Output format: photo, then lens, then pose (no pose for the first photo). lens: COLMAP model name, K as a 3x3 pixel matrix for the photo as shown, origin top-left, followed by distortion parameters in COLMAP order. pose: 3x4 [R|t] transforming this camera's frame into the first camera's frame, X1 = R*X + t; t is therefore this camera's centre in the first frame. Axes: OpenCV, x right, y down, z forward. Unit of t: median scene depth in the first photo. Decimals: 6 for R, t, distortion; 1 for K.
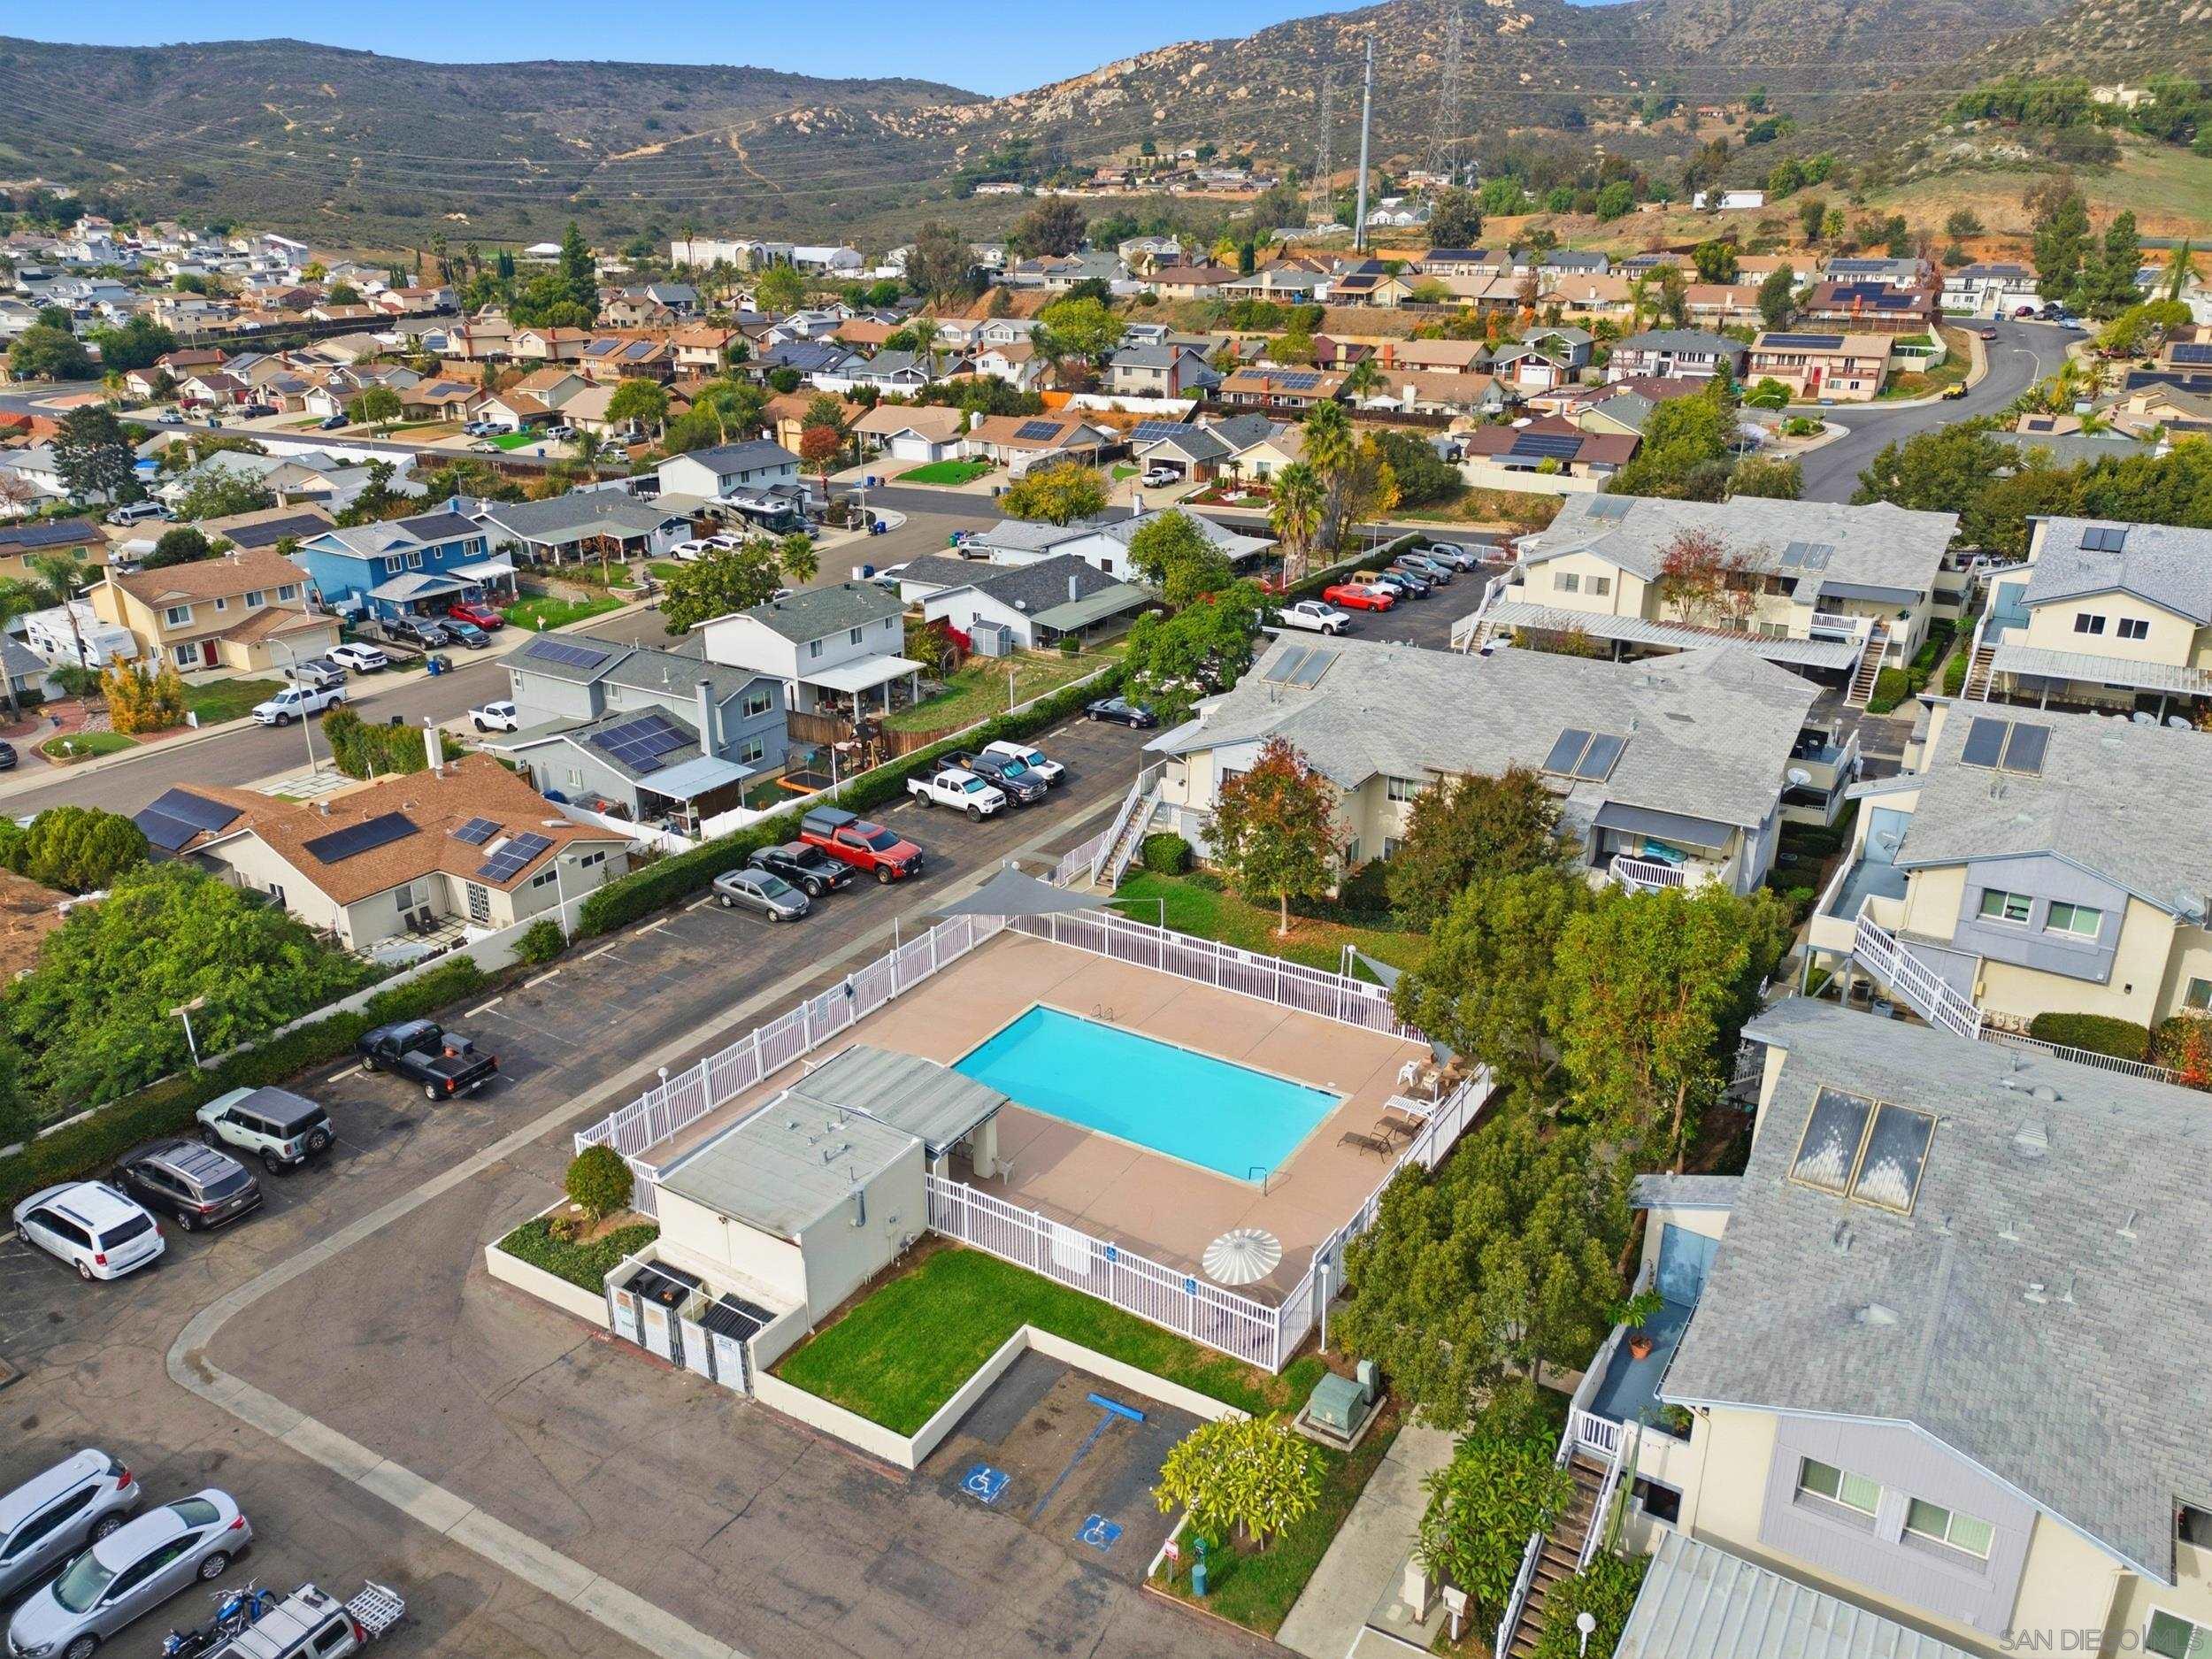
lens RADIAL K [[1608.1, 0, 1106.0], [0, 1608.1, 829.5], [0, 0, 1]] dist [0.035246, -0.003662]
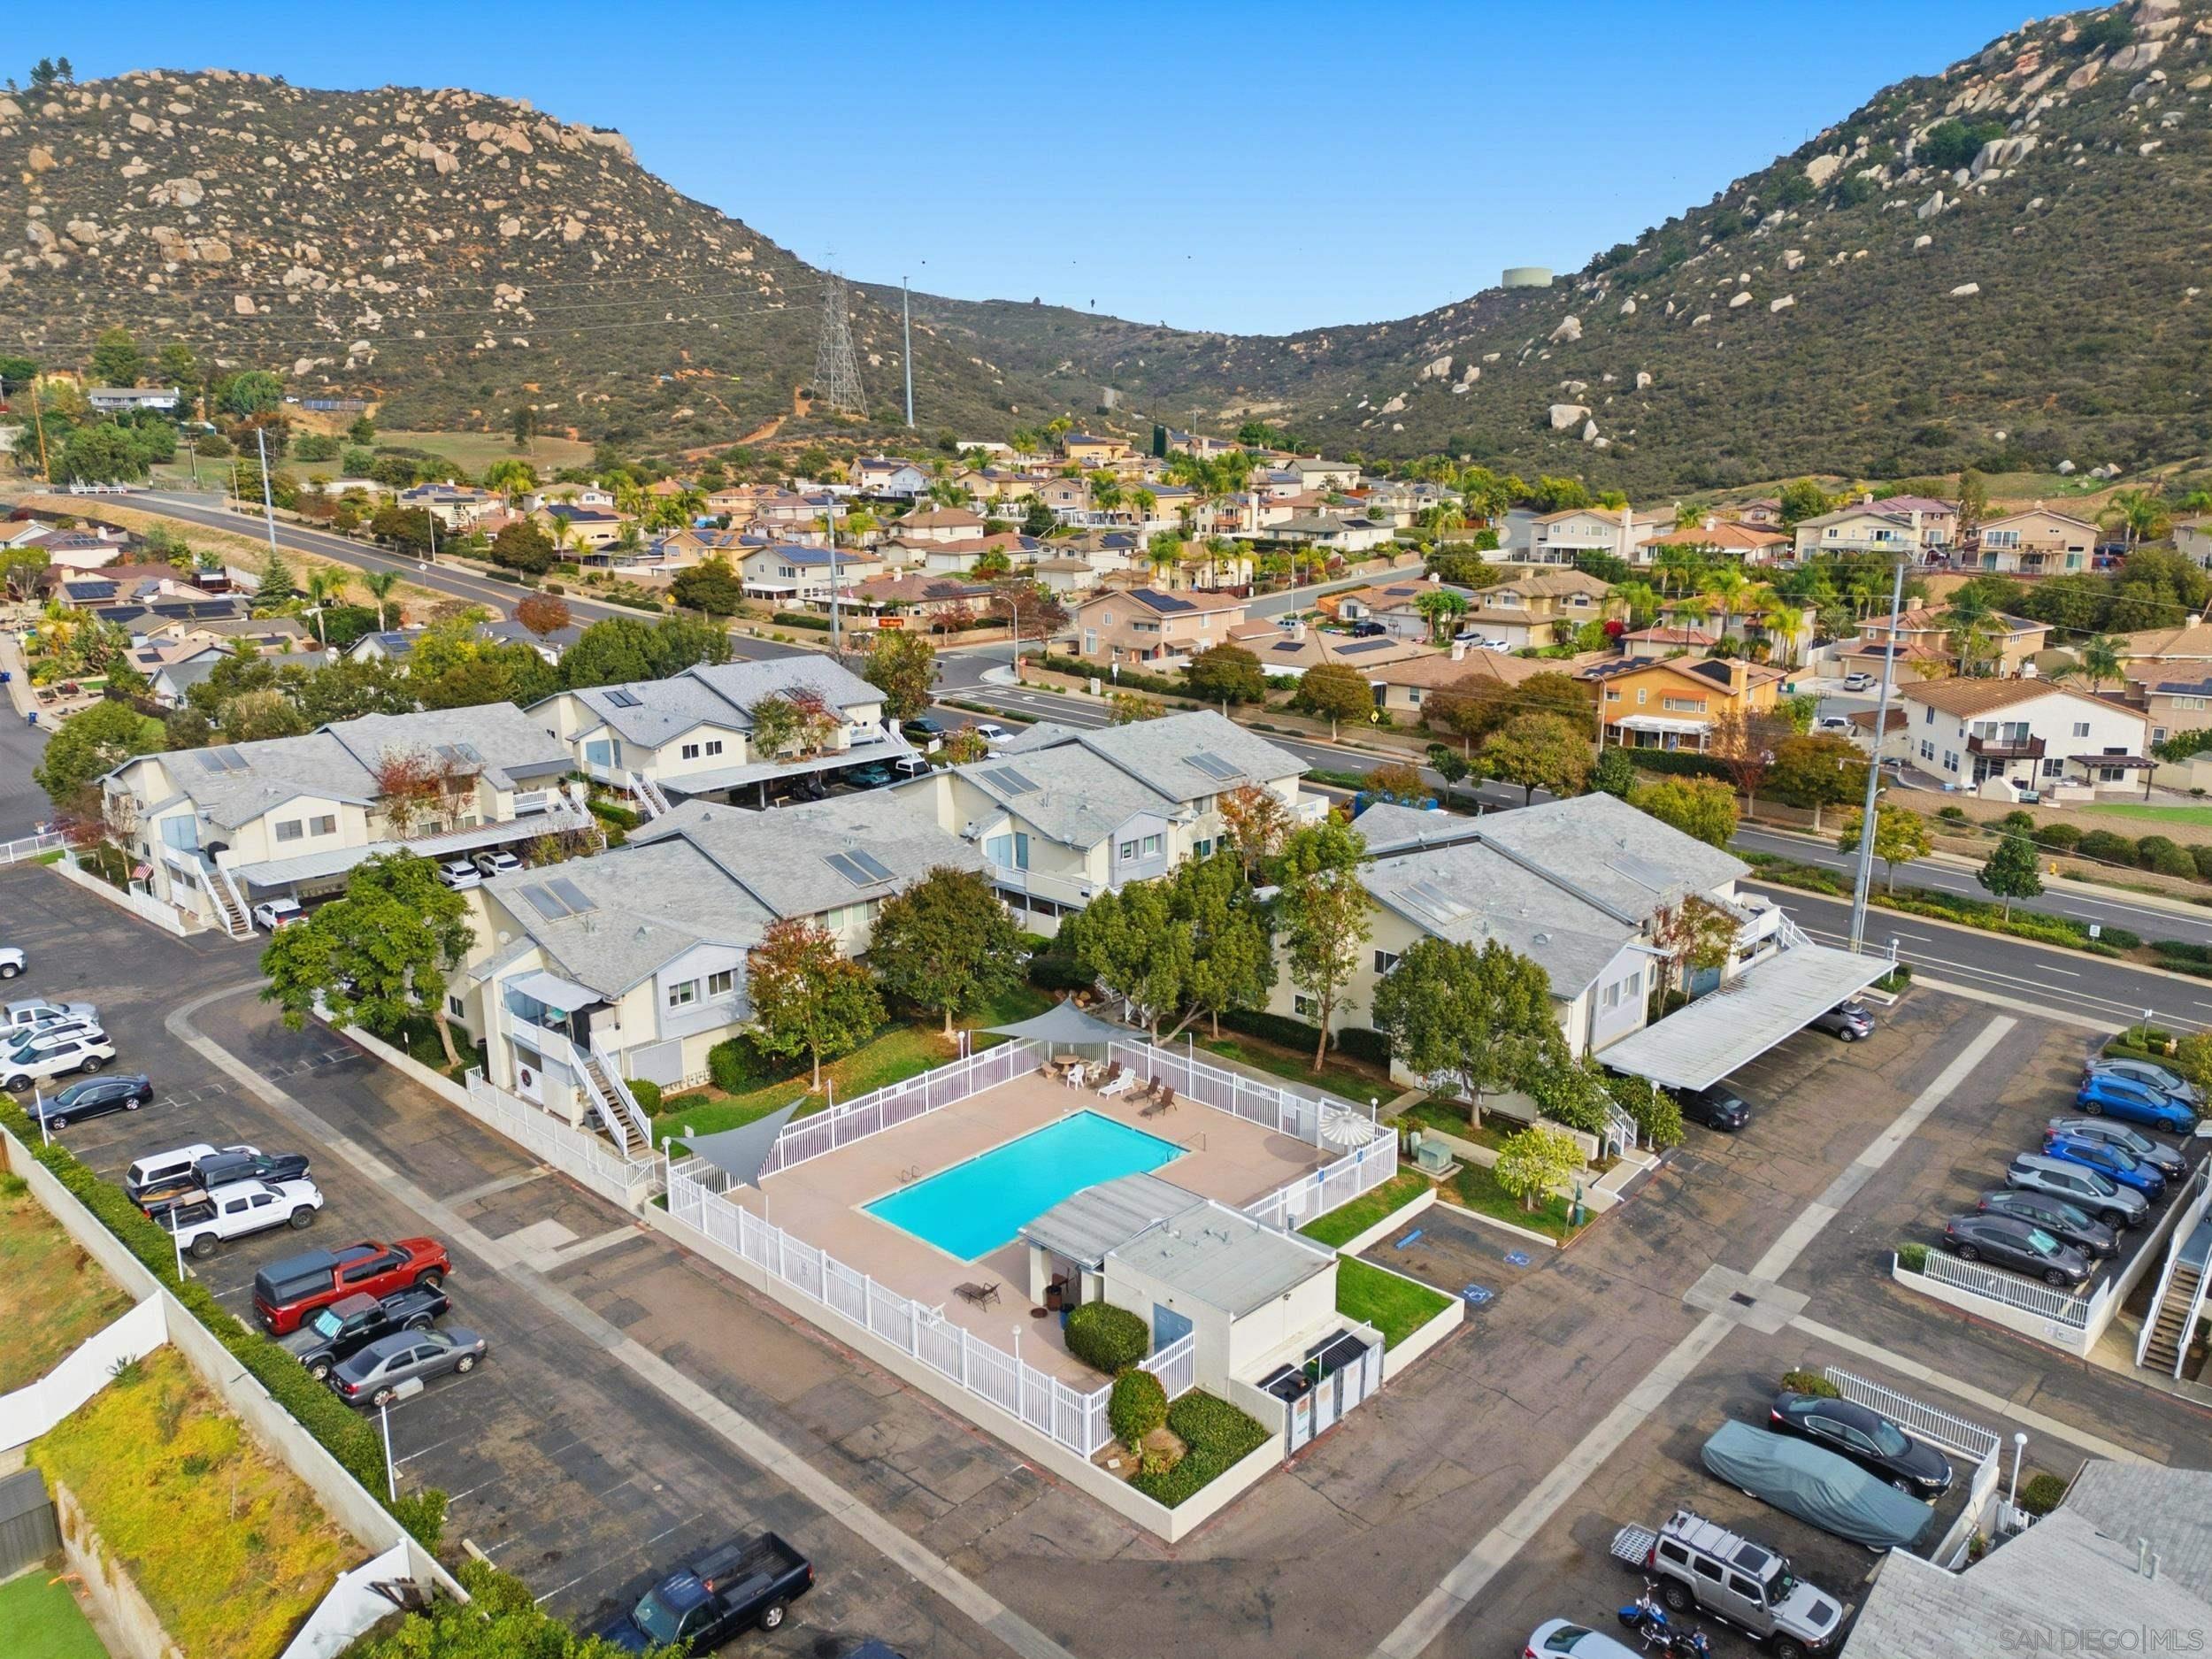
lens RADIAL K [[1608.1, 0, 1106.0], [0, 1608.1, 829.5], [0, 0, 1]] dist [0.035246, -0.003662]
pose [[0.201689, -0.230634, 0.951908, -1.255760], [0.364150, 0.919871, 0.145716, -0.273671], [-0.909240, 0.317248, 0.269513, 0.686588]]
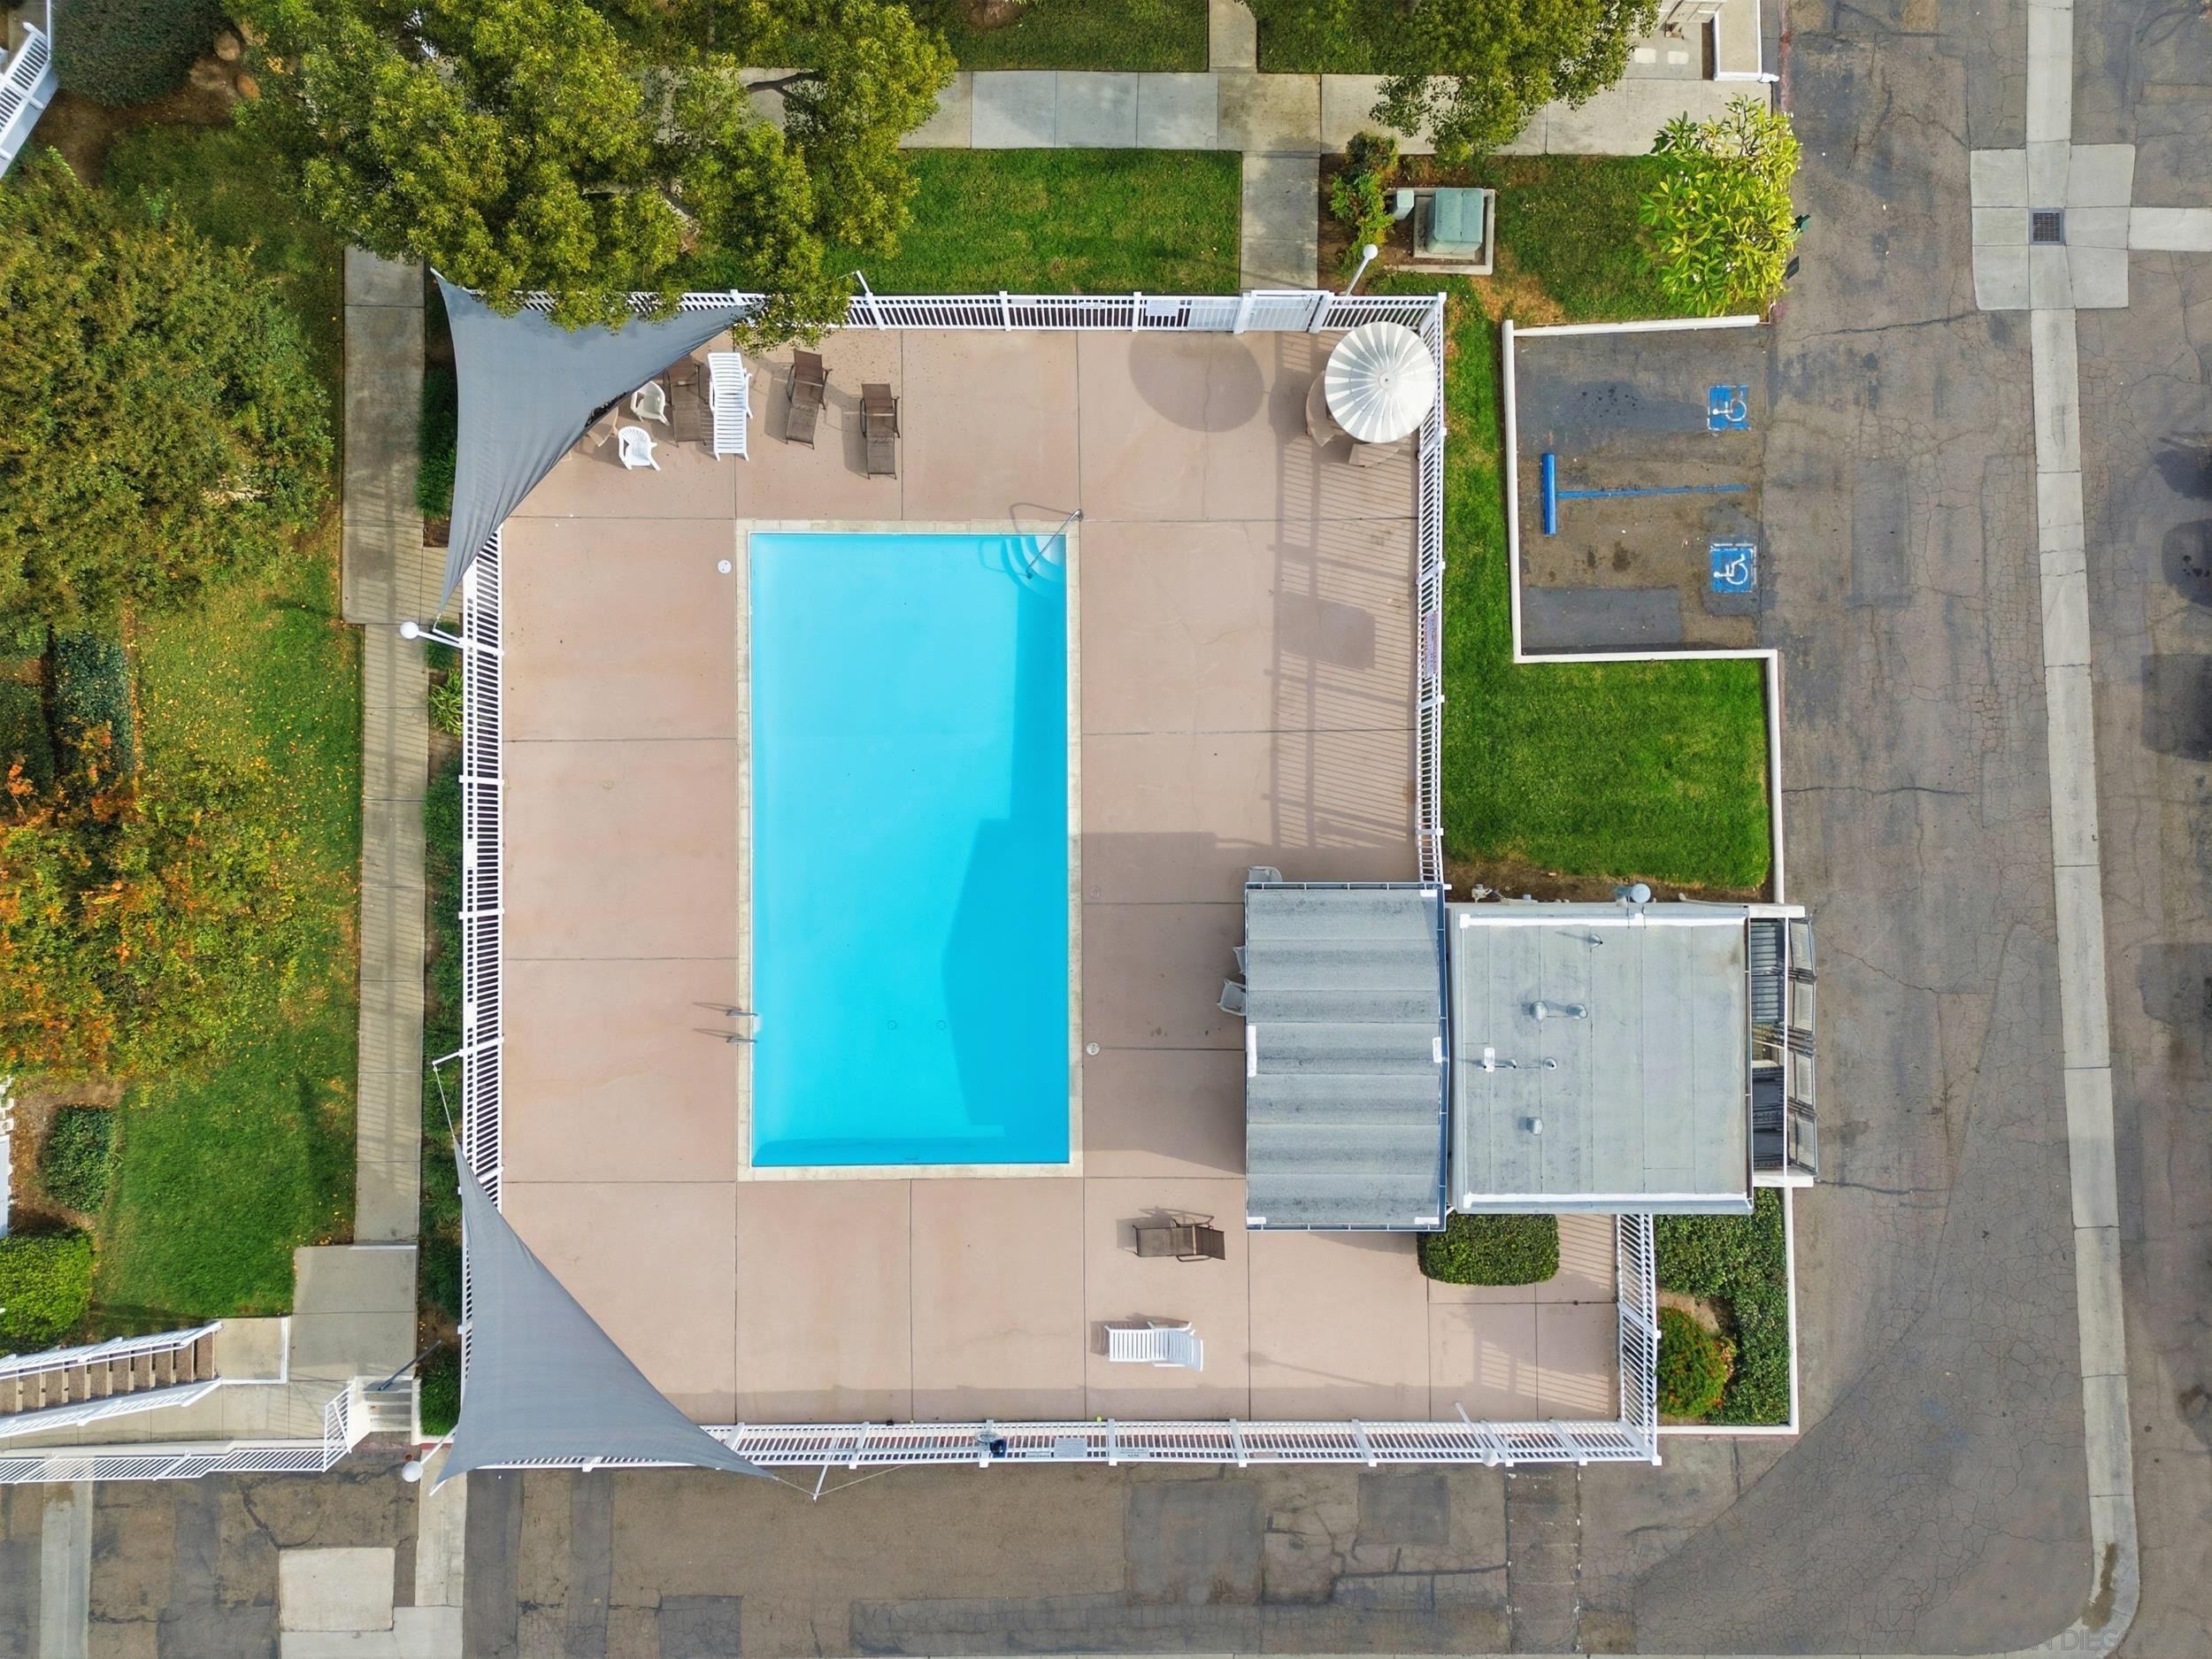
lens RADIAL K [[1608.1, 0, 1106.0], [0, 1608.1, 829.5], [0, 0, 1]] dist [0.035246, -0.003662]
pose [[-0.527384, -0.849610, -0.005461, -0.013355], [0.290499, -0.186356, 0.938553, -0.436935], [-0.798421, 0.493392, 0.345091, 0.916023]]
